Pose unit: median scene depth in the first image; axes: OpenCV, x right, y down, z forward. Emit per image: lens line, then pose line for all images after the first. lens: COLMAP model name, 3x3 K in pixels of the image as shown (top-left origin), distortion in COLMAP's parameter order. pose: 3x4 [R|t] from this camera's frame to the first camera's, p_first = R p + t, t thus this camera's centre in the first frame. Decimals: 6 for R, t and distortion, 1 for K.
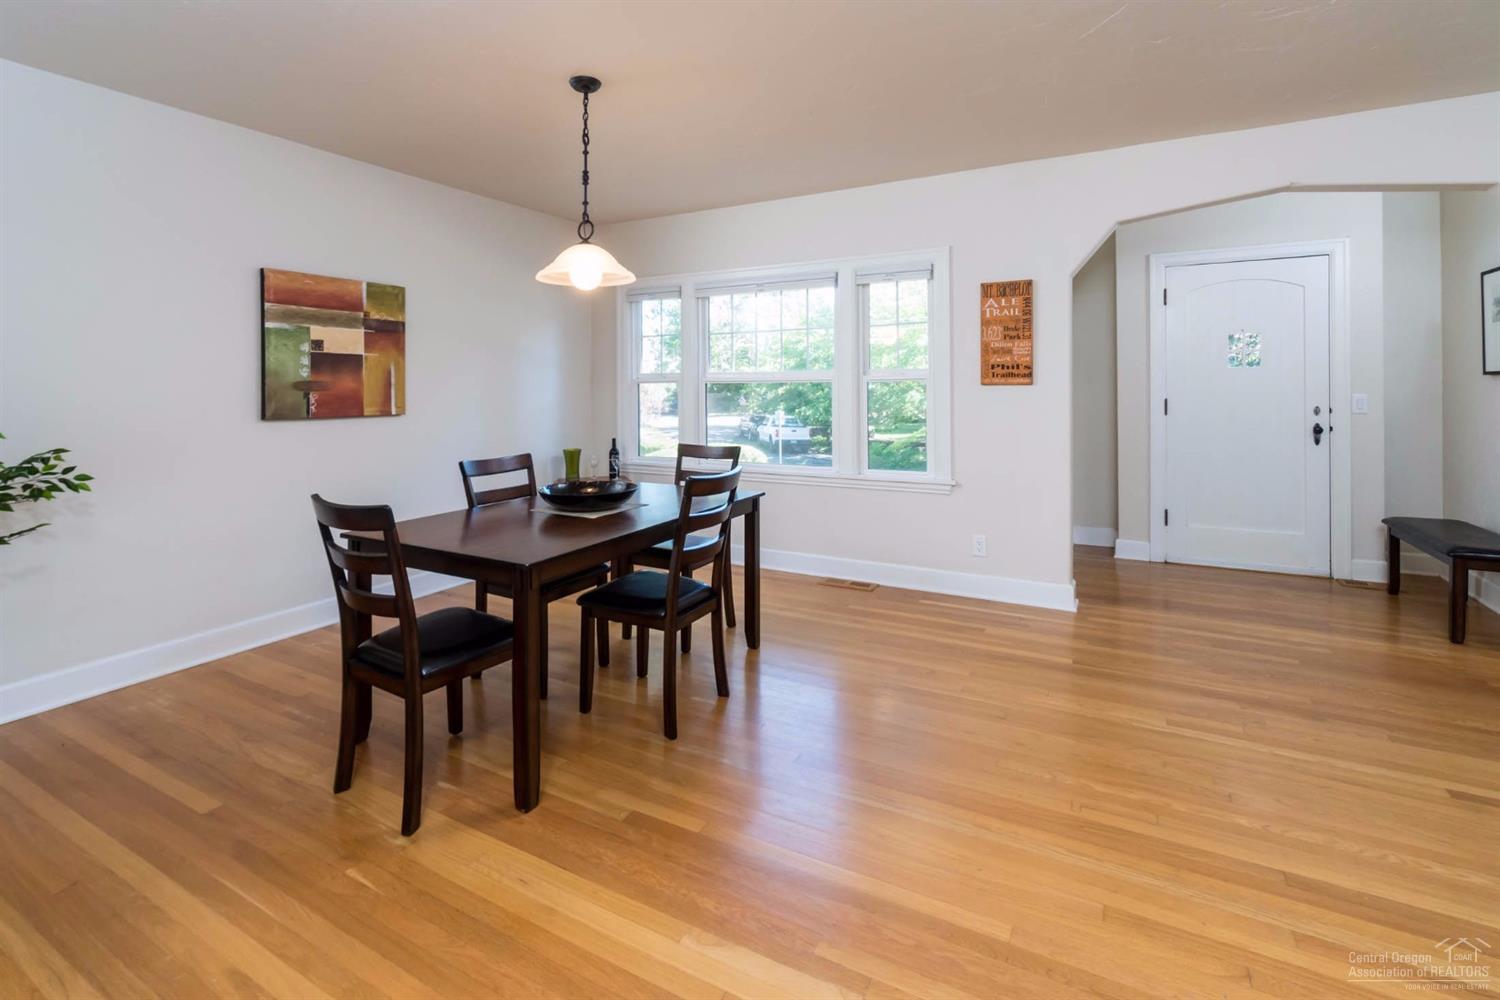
lens RADIAL K [[677.0, 0, 741.5], [0, 677.0, 437.7], [0, 0, 1]] dist [-0.003365, 0.000039]
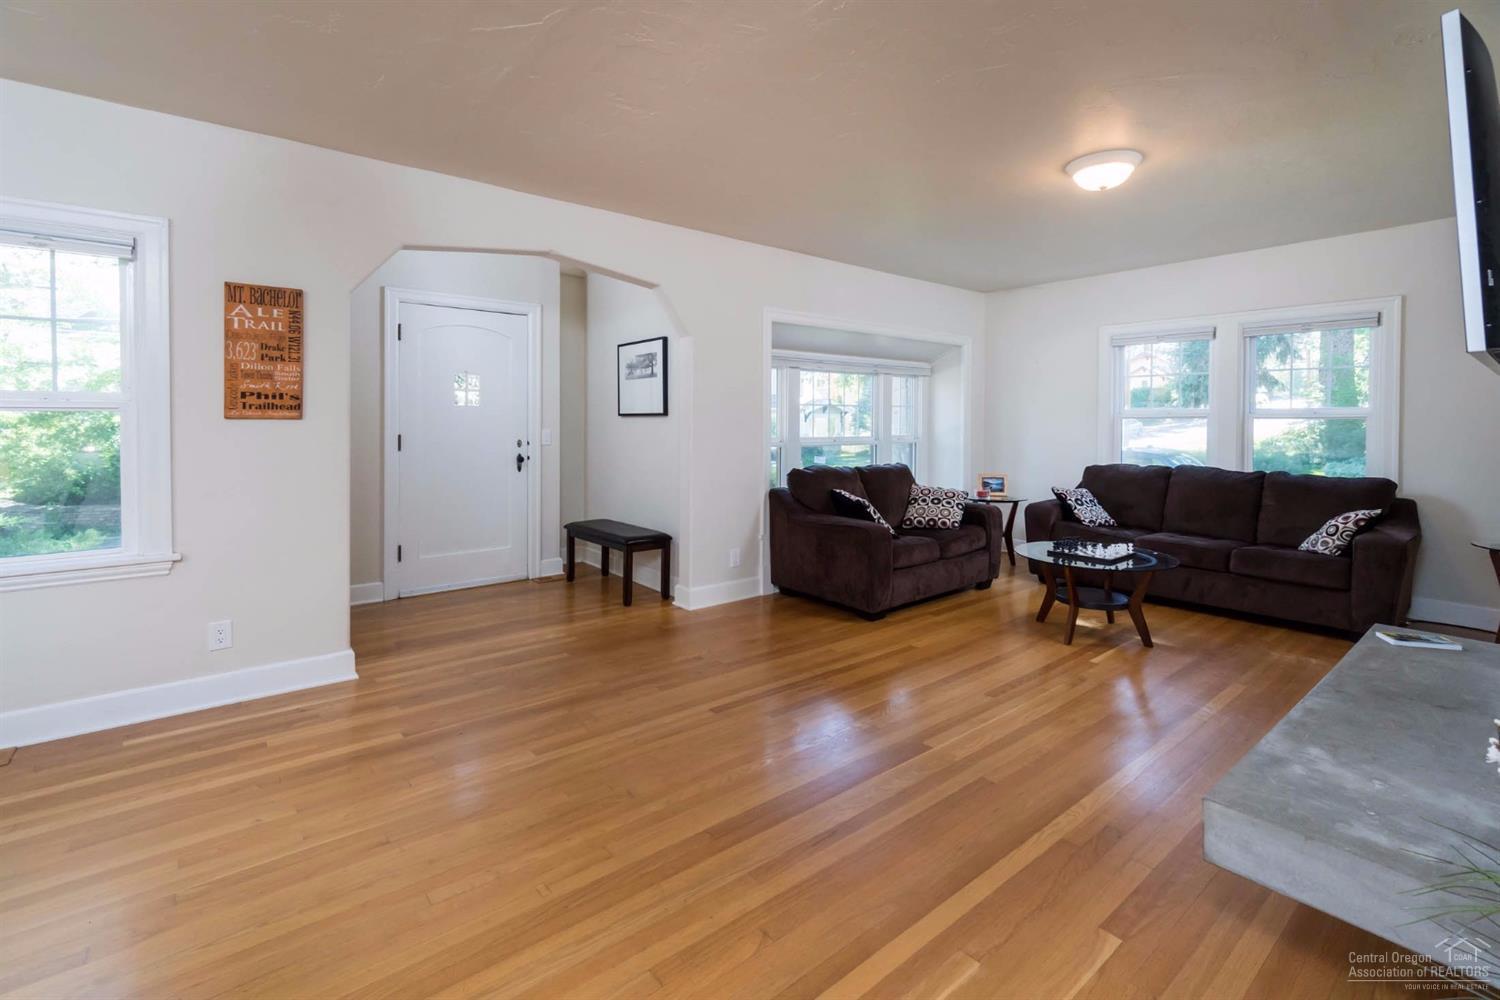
lens RADIAL K [[661.5, 0, 769.8], [0, 661.5, 452.1], [0, 0, 1]] dist [-0.003308, -0.000162]
pose [[0.381240, -0.034095, 0.923847, -0.090243], [0.062227, 0.998000, 0.011153, -0.012561], [-0.922379, 0.053236, 0.382599, 0.178884]]
